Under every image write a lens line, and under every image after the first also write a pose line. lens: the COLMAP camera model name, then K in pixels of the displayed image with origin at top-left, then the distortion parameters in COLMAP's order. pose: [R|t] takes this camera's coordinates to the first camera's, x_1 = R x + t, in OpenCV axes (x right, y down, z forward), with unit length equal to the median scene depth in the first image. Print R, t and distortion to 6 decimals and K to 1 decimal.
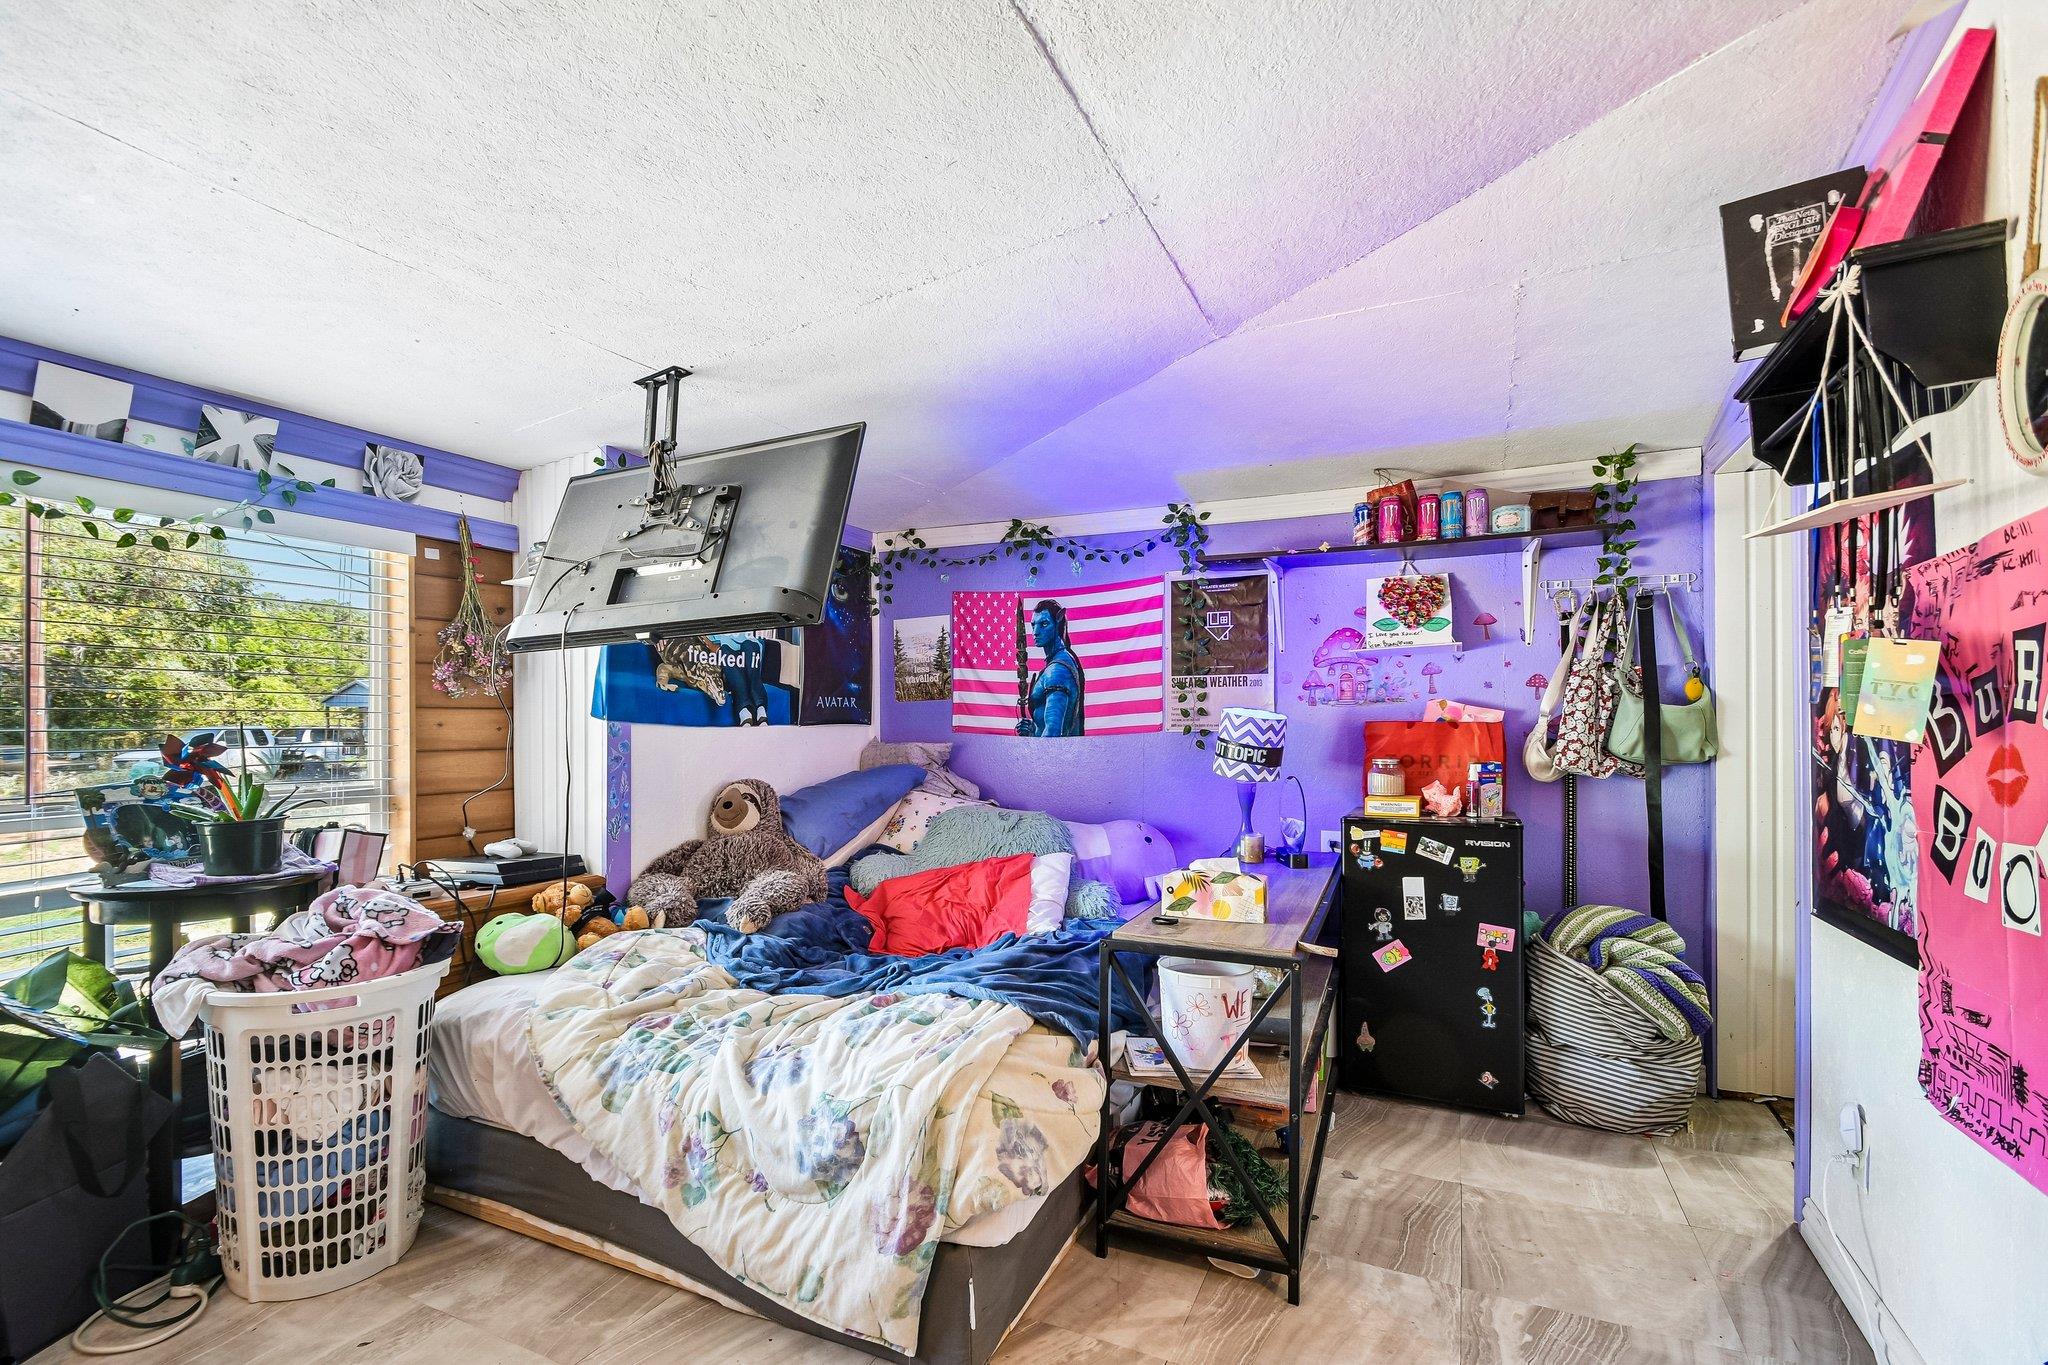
lens RADIAL K [[937.3, 0, 1024.4], [0, 937.3, 719.8], [0, 0, 1]] dist [0.003431, -0.009607]
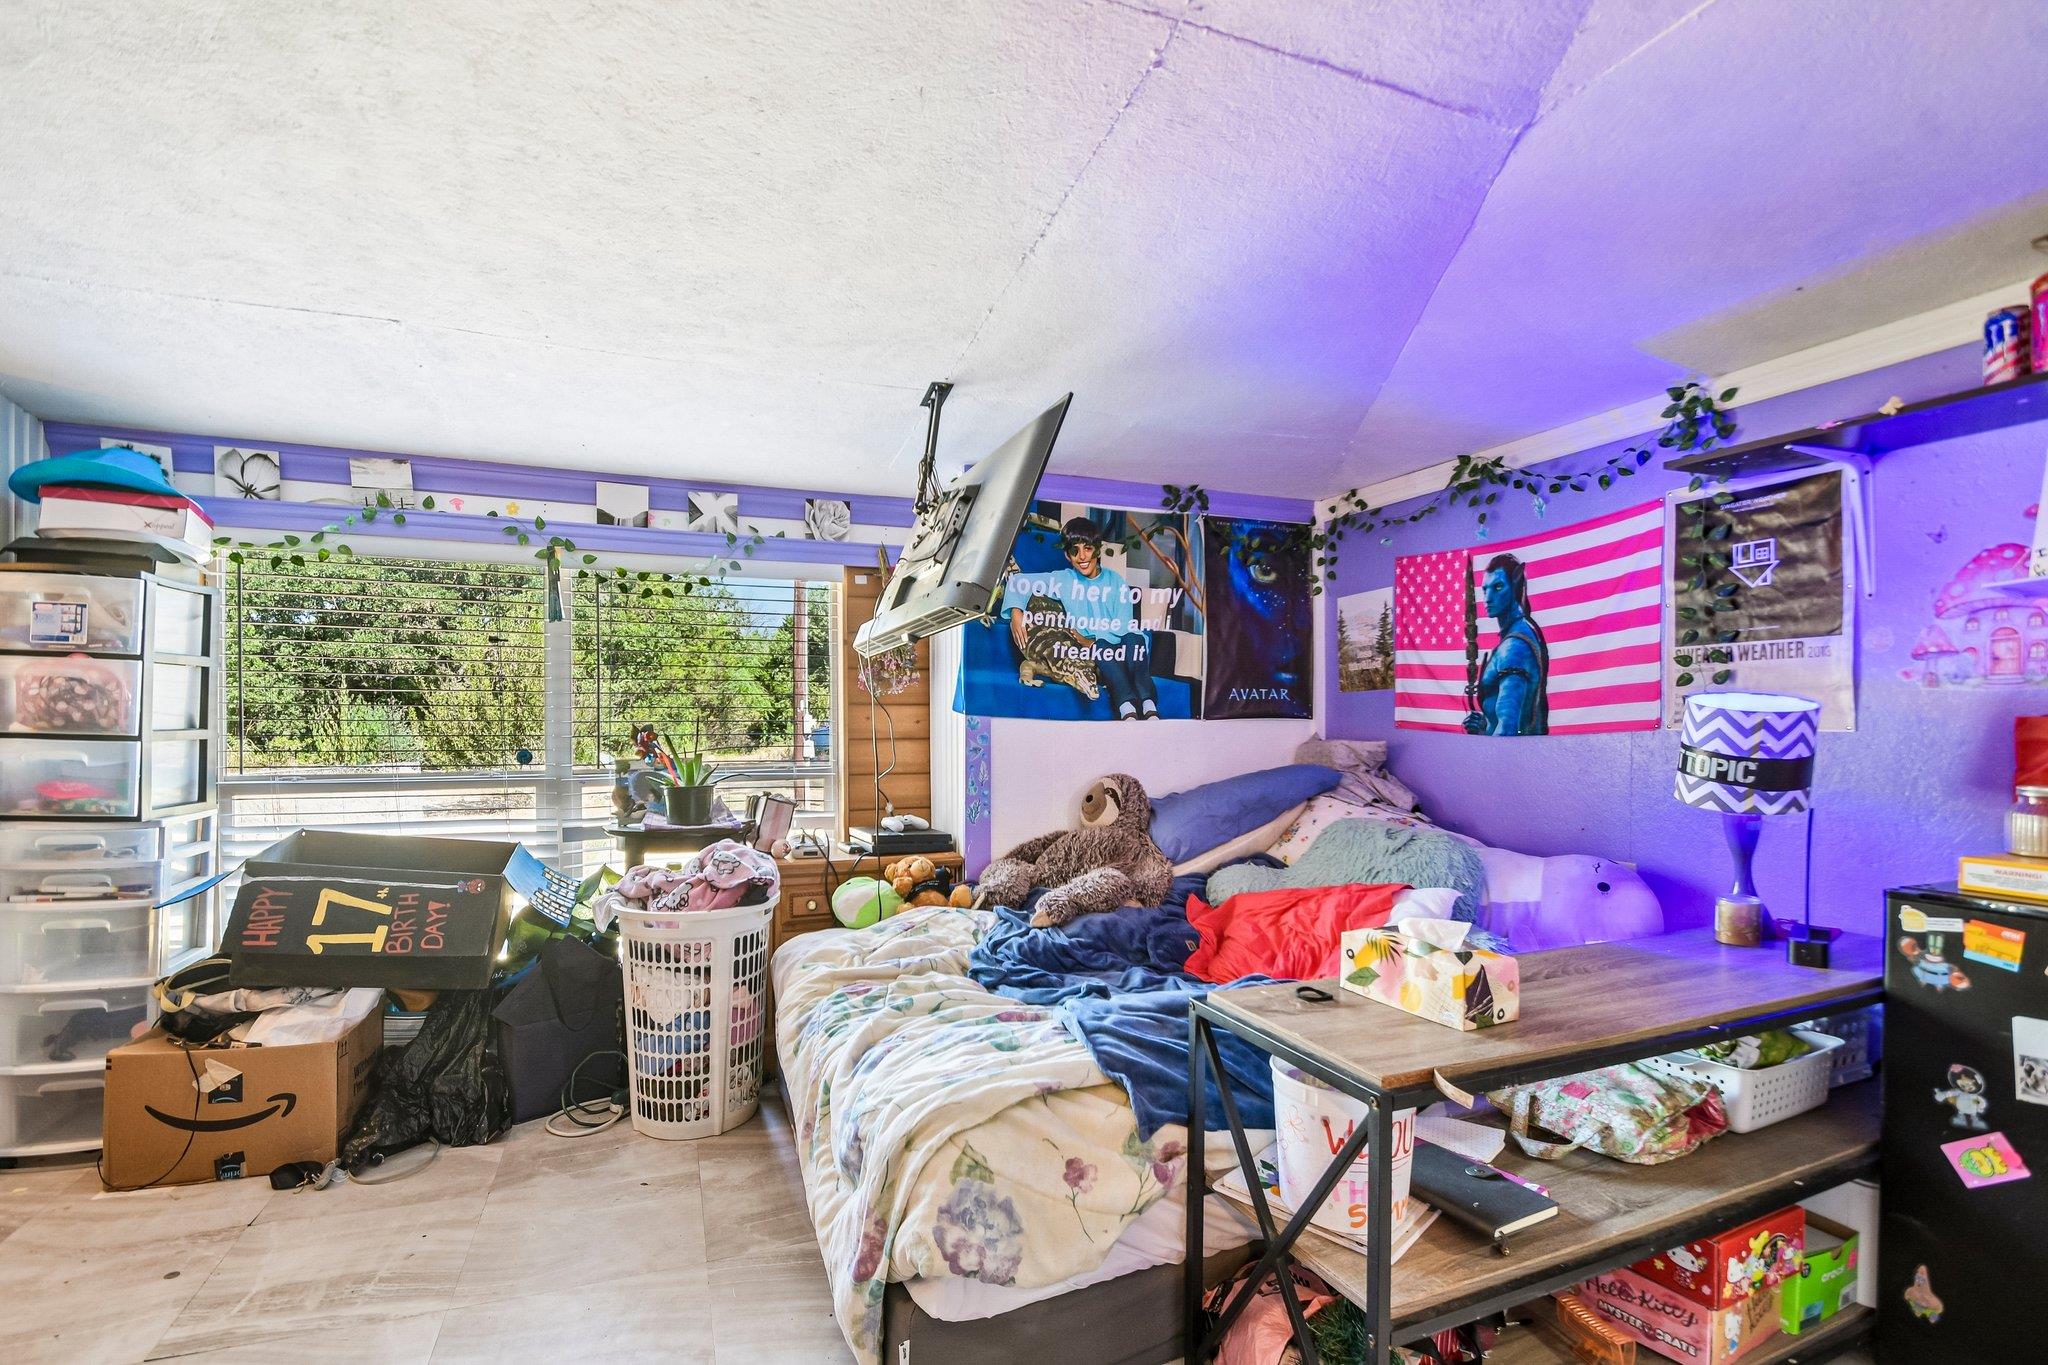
lens RADIAL K [[937.3, 0, 1024.4], [0, 937.3, 719.8], [0, 0, 1]] dist [0.003431, -0.009607]
pose [[0.716473, 0.002520, -0.697610, 0.328725], [0.001389, 0.999986, 0.005040, 0.001252], [0.697613, -0.004580, 0.716460, 0.226717]]
